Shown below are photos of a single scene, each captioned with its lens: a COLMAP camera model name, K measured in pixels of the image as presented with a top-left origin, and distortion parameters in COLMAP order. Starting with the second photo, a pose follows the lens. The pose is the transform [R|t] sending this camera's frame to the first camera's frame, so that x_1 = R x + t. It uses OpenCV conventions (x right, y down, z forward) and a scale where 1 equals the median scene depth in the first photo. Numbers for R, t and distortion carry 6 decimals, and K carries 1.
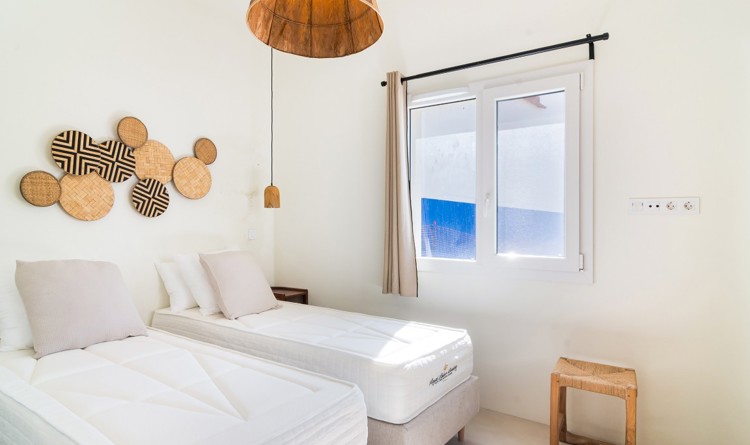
lens RADIAL K [[421.0, 0, 372.8], [0, 421.0, 222.2], [0, 0, 1]] dist [0.001299, 0.000770]
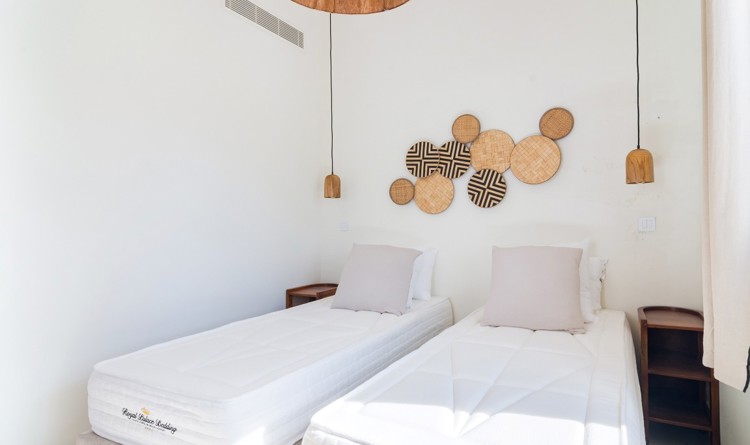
lens RADIAL K [[421.0, 0, 375.1], [0, 421.0, 227.4], [0, 0, 1]] dist [0.001299, 0.000770]
pose [[0.085176, 0.006970, -0.996342, 0.476547], [0.035206, 0.999330, 0.010001, 0.016225], [0.995744, -0.035929, 0.084874, 0.686307]]
